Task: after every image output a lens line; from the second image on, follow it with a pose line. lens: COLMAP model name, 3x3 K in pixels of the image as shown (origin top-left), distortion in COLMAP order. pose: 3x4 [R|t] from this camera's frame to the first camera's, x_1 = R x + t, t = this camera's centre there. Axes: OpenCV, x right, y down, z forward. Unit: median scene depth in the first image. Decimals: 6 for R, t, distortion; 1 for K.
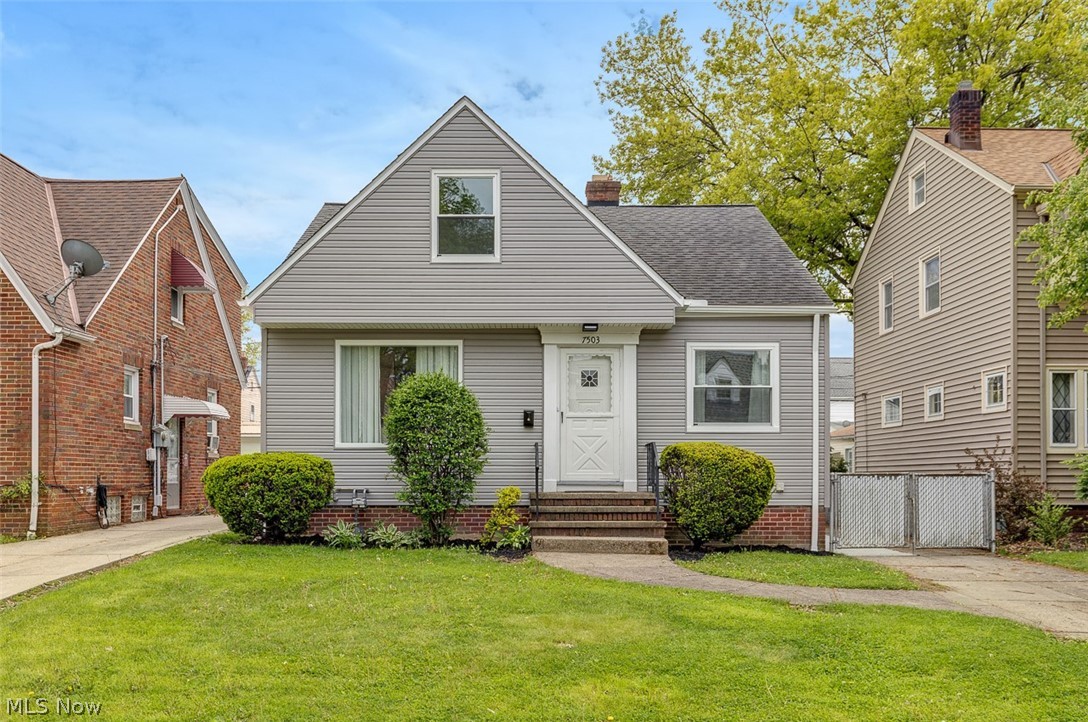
lens RADIAL K [[980.1, 0, 543.2], [0, 980.1, 390.6], [0, 0, 1]] dist [-0.008914, 0.008405]
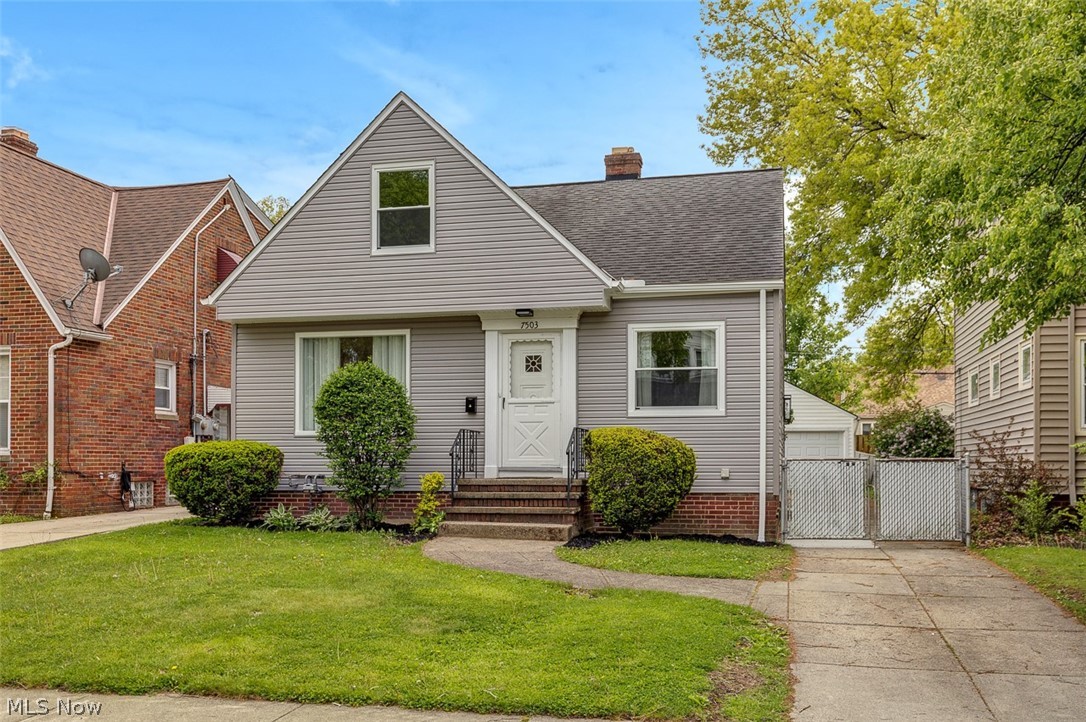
lens RADIAL K [[1085.7, 0, 543.2], [0, 1085.7, 362.3], [0, 0, 1]] dist [-0.009896, 0.000000]
pose [[0.969880, -0.023914, -0.242405, 0.328063], [0.022665, 0.999712, -0.007937, -0.004954], [0.242525, 0.002204, 0.970143, -0.063954]]
